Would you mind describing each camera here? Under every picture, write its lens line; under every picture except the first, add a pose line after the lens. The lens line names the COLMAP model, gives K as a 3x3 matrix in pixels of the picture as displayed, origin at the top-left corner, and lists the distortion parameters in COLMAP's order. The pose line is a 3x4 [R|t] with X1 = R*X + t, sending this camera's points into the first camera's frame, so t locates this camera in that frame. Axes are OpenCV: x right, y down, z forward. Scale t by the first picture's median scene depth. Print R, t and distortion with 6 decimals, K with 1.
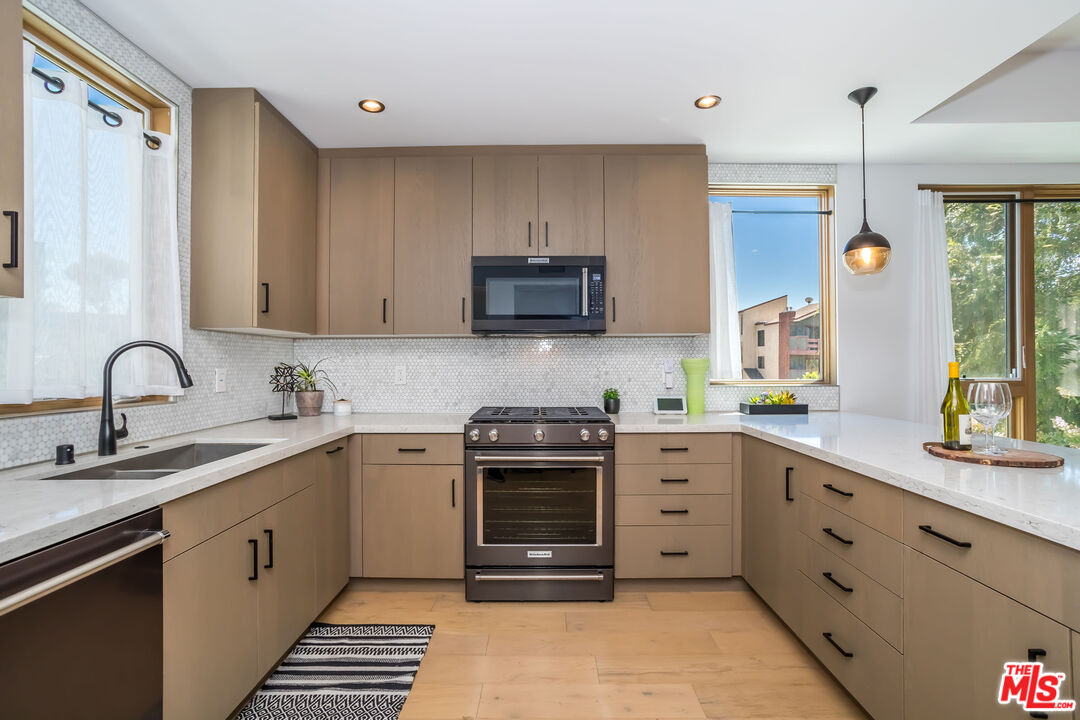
lens RADIAL K [[519.2, 0, 540.0], [0, 519.2, 360.0], [0, 0, 1]] dist [-0.060033, 0.037855]
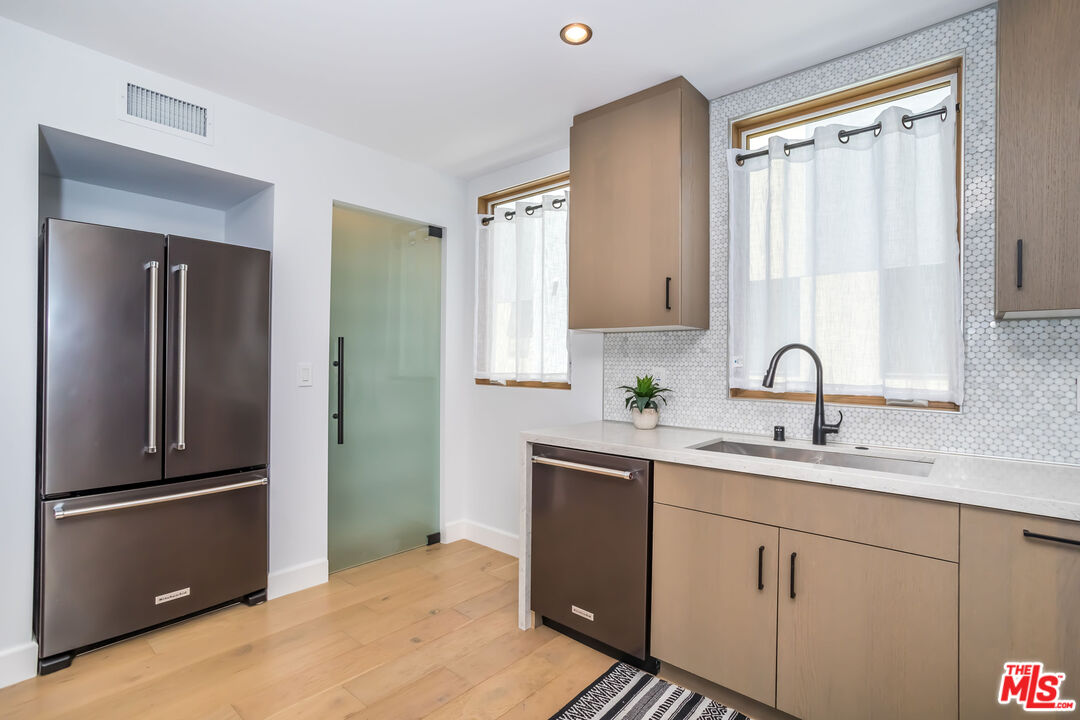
lens RADIAL K [[516.0, 0, 540.0], [0, 516.0, 360.0], [0, 0, 1]] dist [-0.042019, 0.027904]
pose [[-0.643293, -0.010763, -0.765544, 0.323391], [-0.009287, 0.999937, -0.006255, 0.006898], [0.765563, 0.003086, -0.643353, 0.943023]]
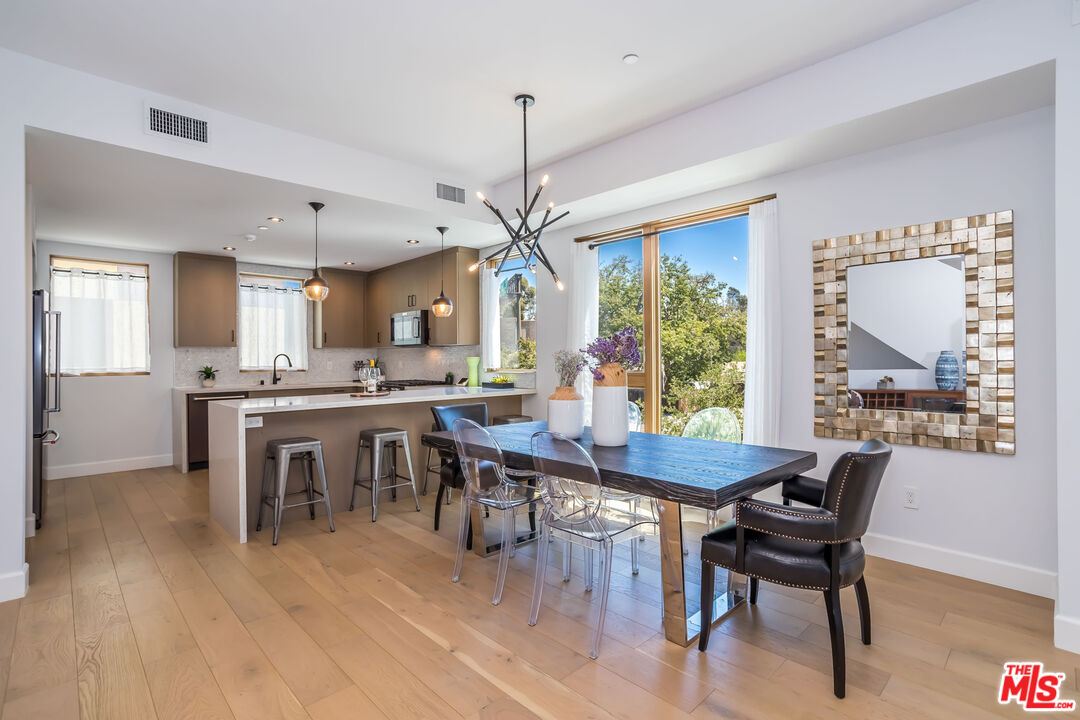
lens RADIAL K [[516.0, 0, 540.0], [0, 516.0, 360.0], [0, 0, 1]] dist [-0.042019, 0.027904]
pose [[0.701380, -0.001785, -0.712785, 2.406906], [0.008173, 0.999951, 0.005539, 0.000175], [0.712741, -0.009711, 0.701360, -0.186563]]
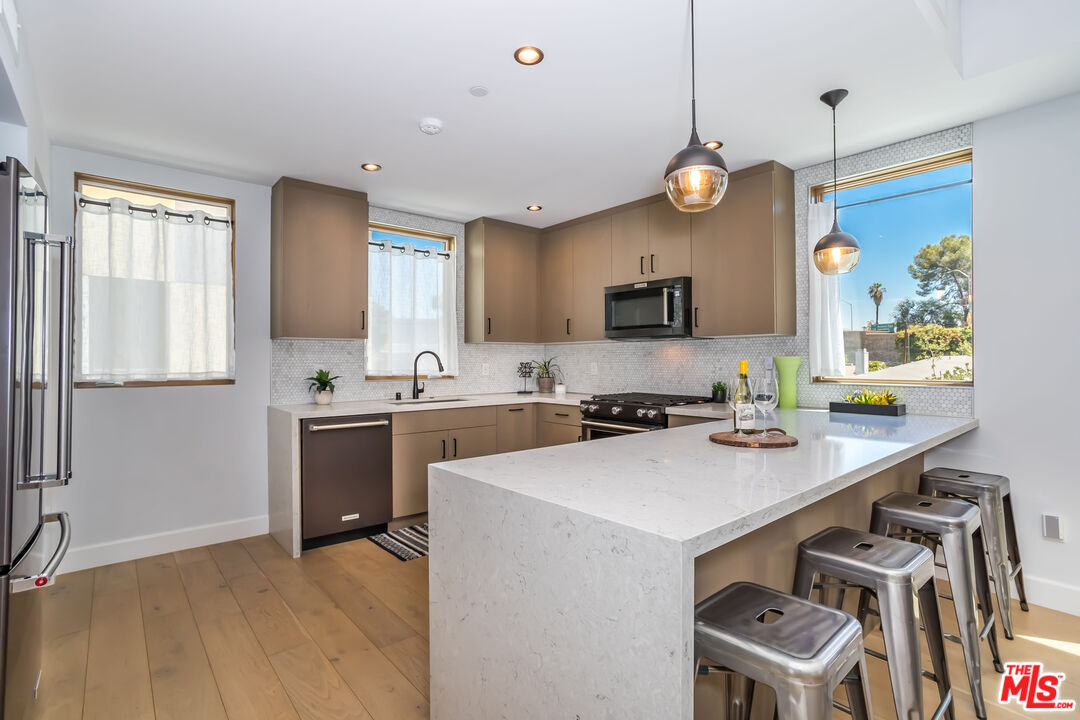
lens RADIAL K [[516.0, 0, 540.0], [0, 516.0, 360.0], [0, 0, 1]] dist [-0.042019, 0.027904]
pose [[0.659109, 0.000420, -0.752047, 1.016373], [0.003993, 0.999984, 0.004058, -0.002671], [0.752037, -0.005678, 0.659097, -0.116325]]
